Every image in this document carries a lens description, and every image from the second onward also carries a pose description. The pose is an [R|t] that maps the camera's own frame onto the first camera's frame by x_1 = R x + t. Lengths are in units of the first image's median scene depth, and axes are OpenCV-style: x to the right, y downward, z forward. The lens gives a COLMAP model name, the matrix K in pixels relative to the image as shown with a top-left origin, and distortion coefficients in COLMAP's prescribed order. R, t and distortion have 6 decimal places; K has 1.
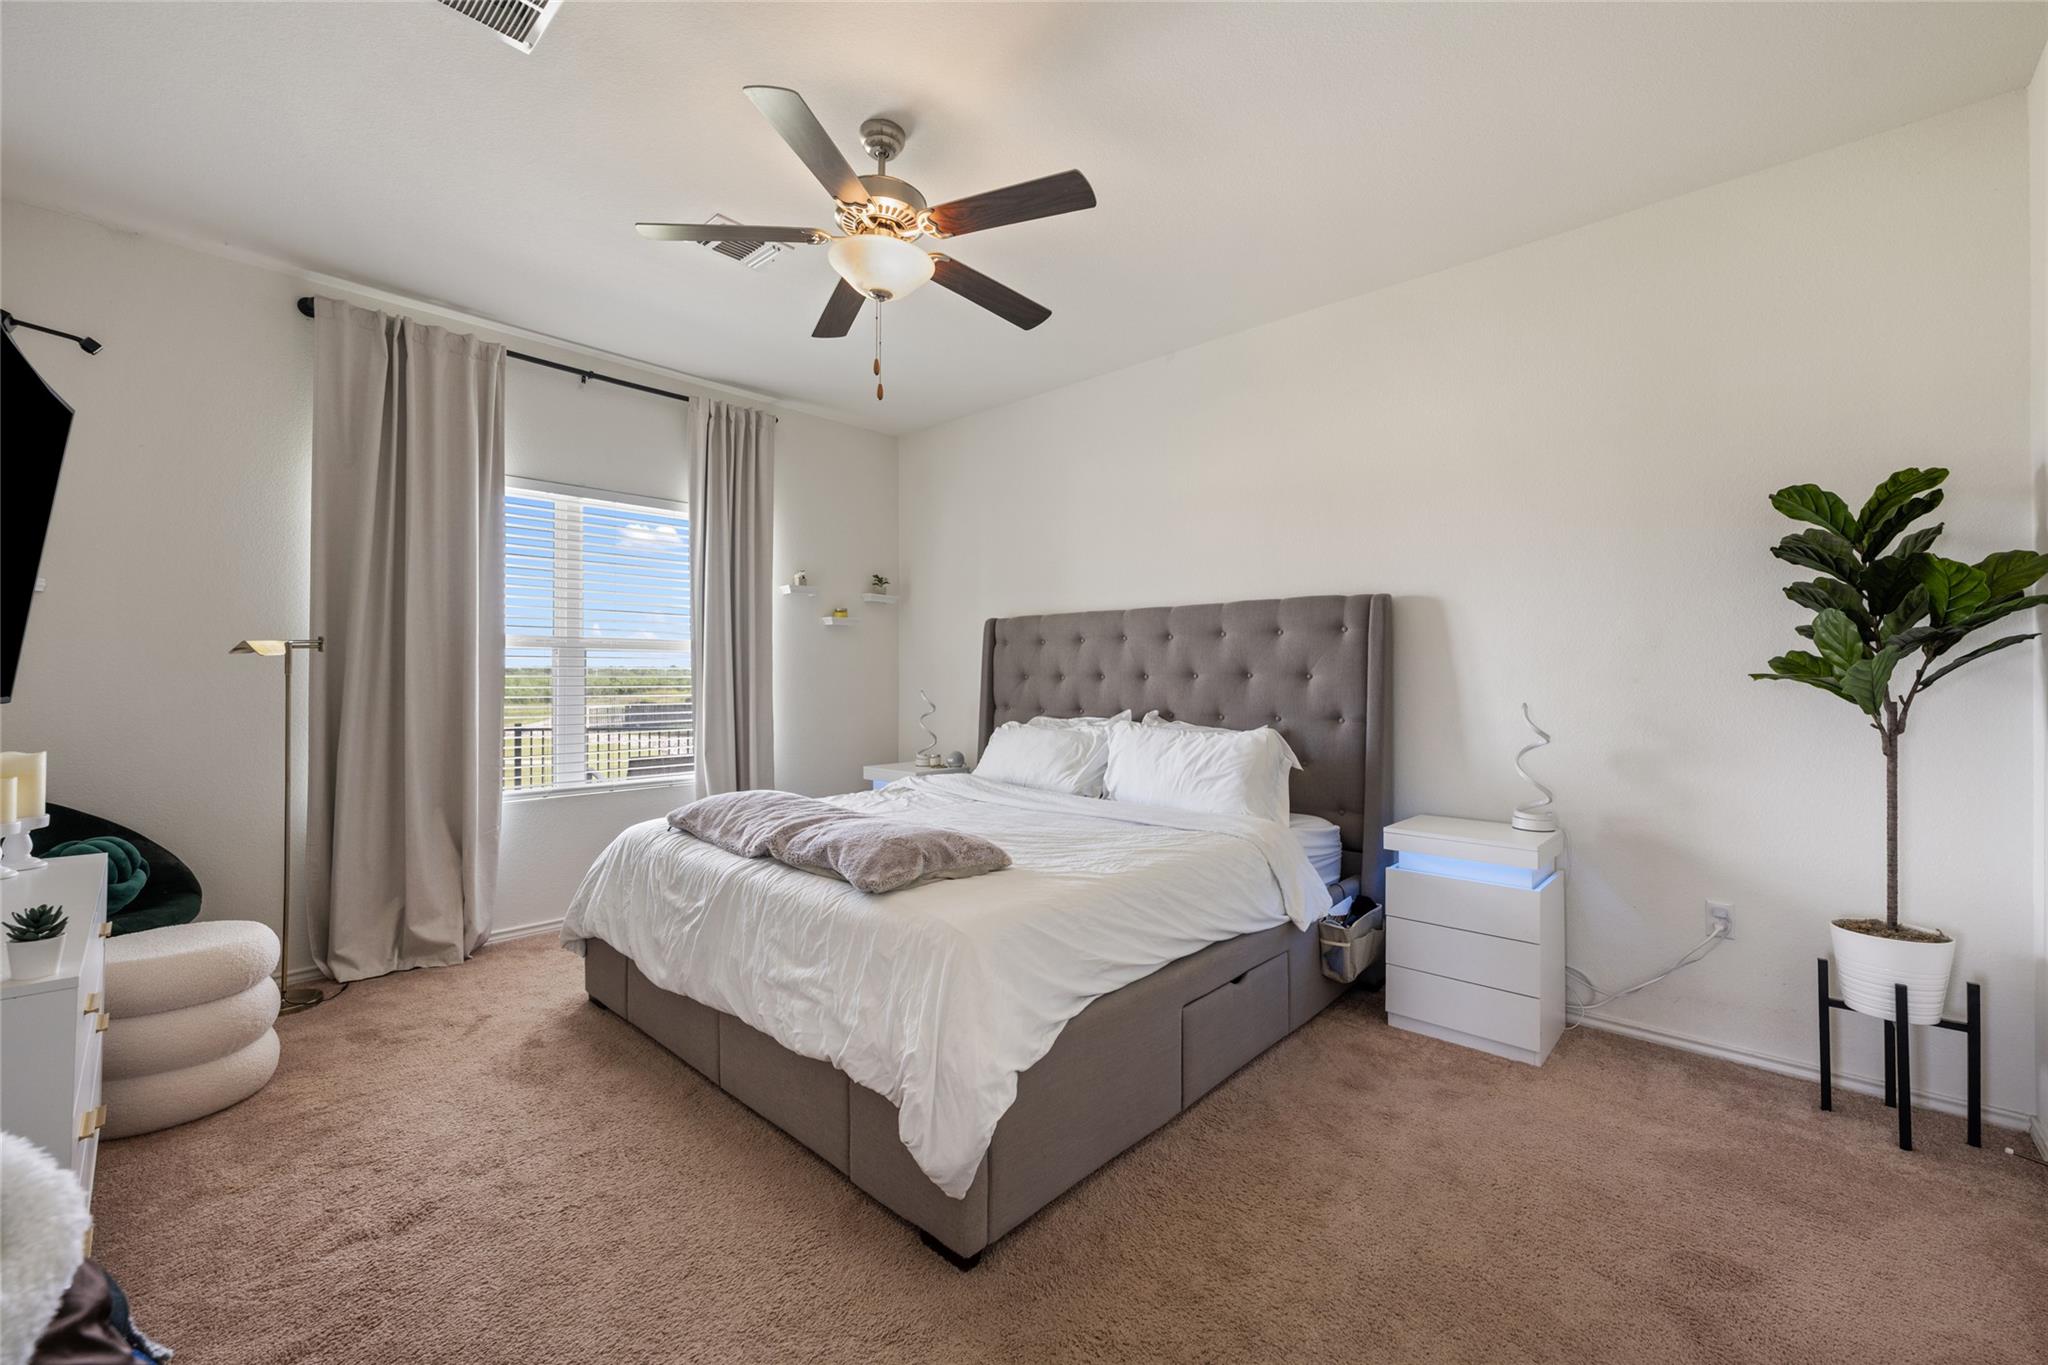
lens RADIAL K [[824.8, 0, 1036.9], [0, 824.8, 679.5], [0, 0, 1]] dist [-0.000399, 0.000269]
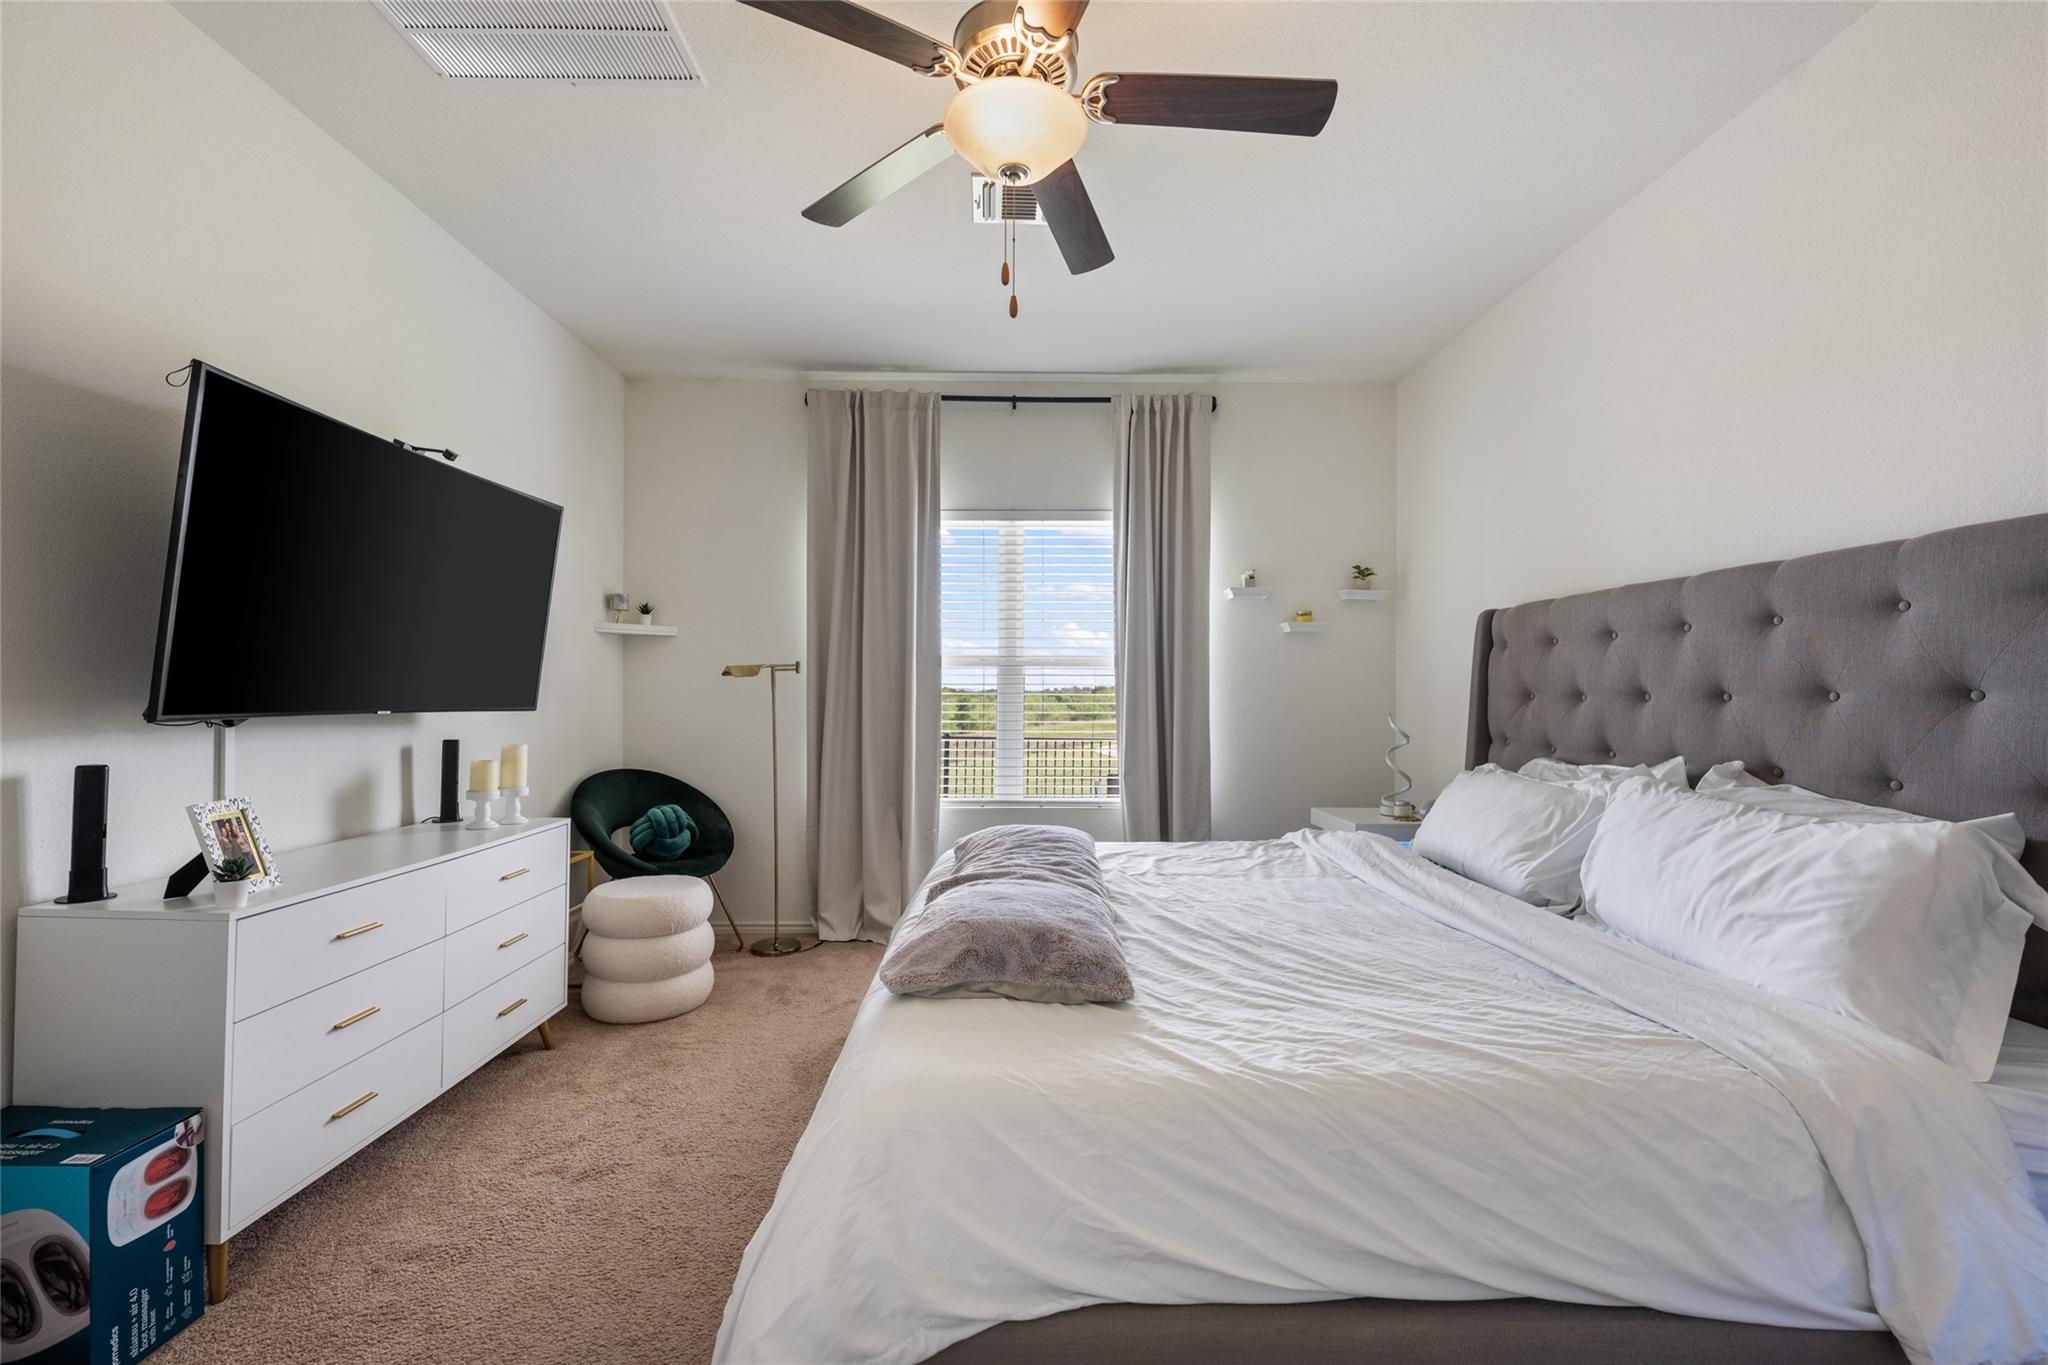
lens RADIAL K [[824.8, 0, 1003.8], [0, 824.8, 701.9], [0, 0, 1]] dist [-0.000399, 0.000269]
pose [[0.684180, 0.009947, -0.729245, 0.214652], [-0.005640, 0.999949, 0.008348, -0.002175], [0.729291, -0.001598, 0.684202, 0.308085]]
